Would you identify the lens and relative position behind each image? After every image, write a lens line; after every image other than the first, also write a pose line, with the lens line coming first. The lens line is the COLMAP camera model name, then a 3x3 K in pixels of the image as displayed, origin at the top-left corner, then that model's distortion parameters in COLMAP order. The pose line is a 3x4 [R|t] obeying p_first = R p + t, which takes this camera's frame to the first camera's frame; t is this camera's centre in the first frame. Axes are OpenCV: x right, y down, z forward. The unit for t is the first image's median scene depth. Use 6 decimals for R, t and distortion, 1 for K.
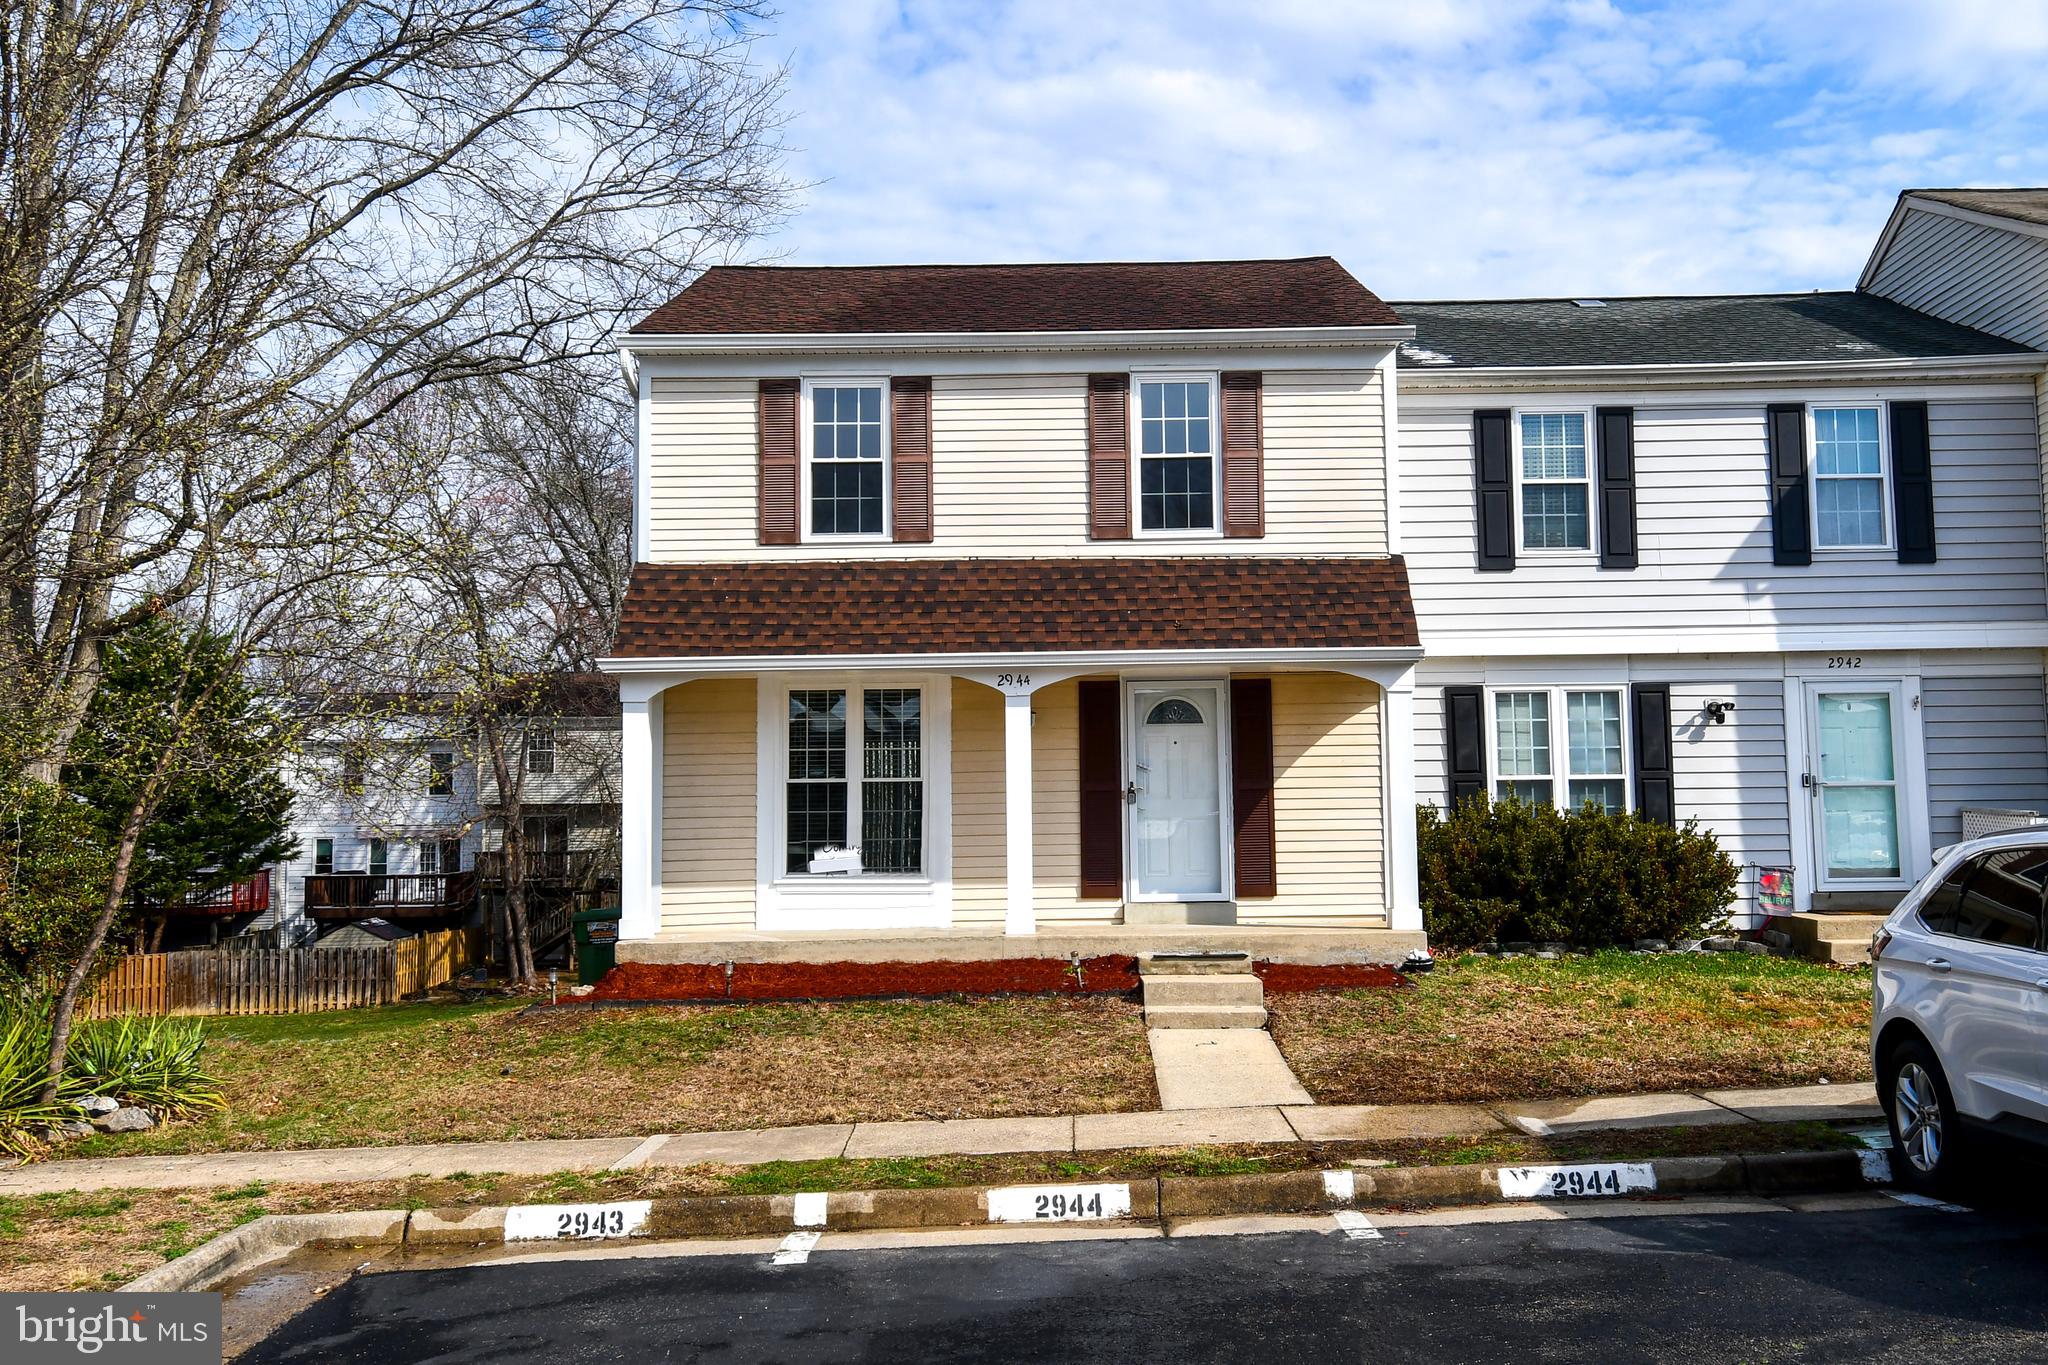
lens RADIAL K [[1836.5, 0, 1126.0], [0, 1836.5, 600.0], [0, 0, 1]] dist [0.059195, 0.004075]
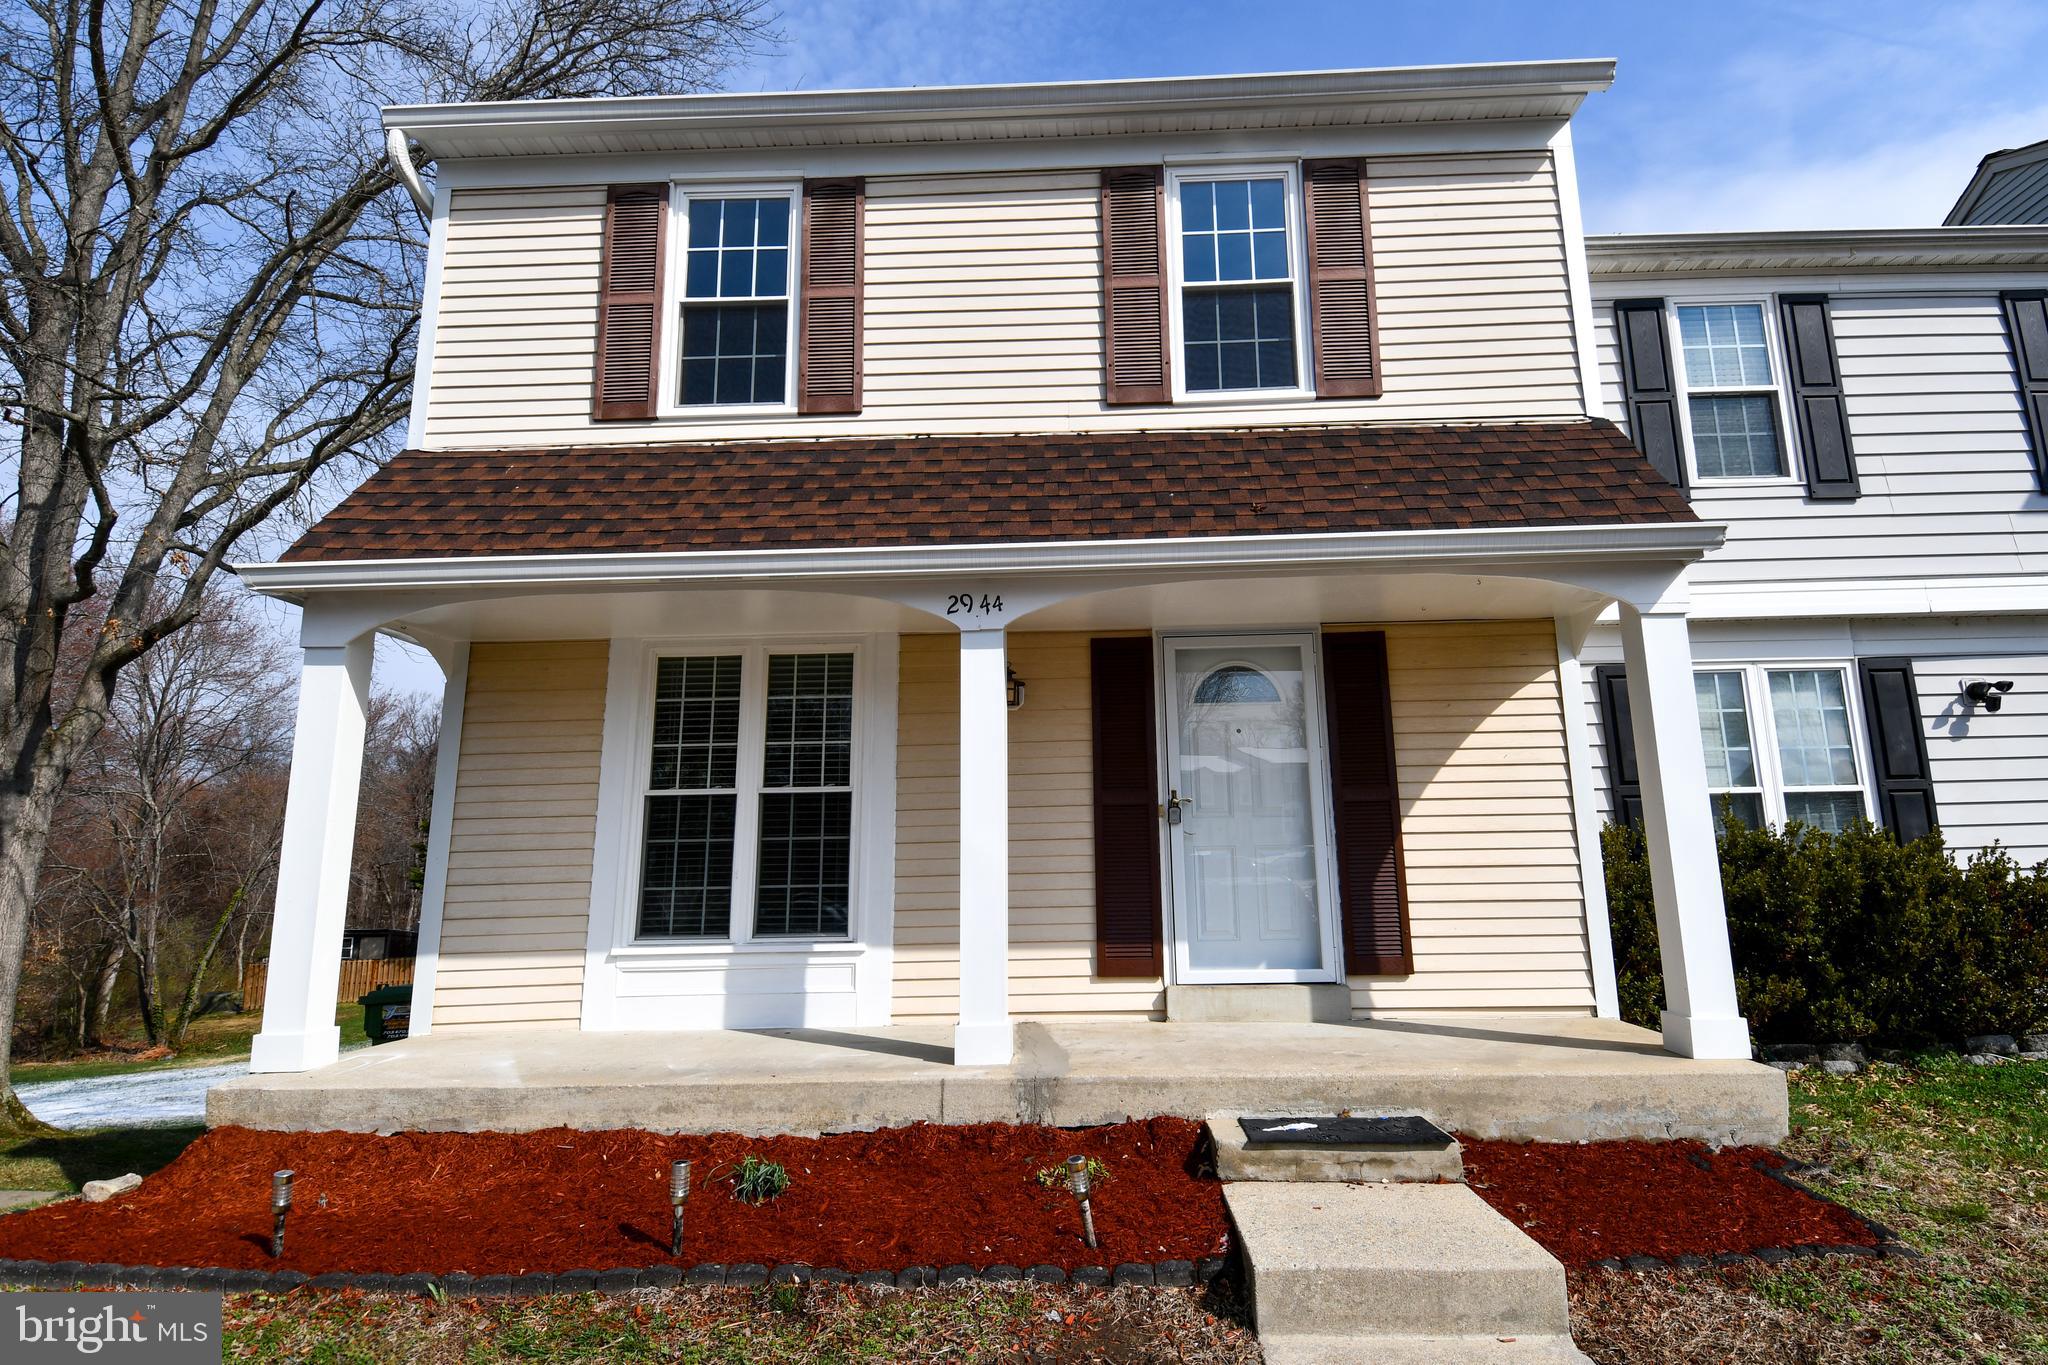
lens RADIAL K [[1068.9, 0, 1089.6], [0, 1068.9, 644.4], [0, 0, 1]] dist [0.050444, -0.051601]
pose [[0.999242, -0.011937, -0.037060, -0.012131], [0.008907, 0.996684, -0.080879, 0.079078], [0.037902, 0.080487, 0.996035, 0.629027]]
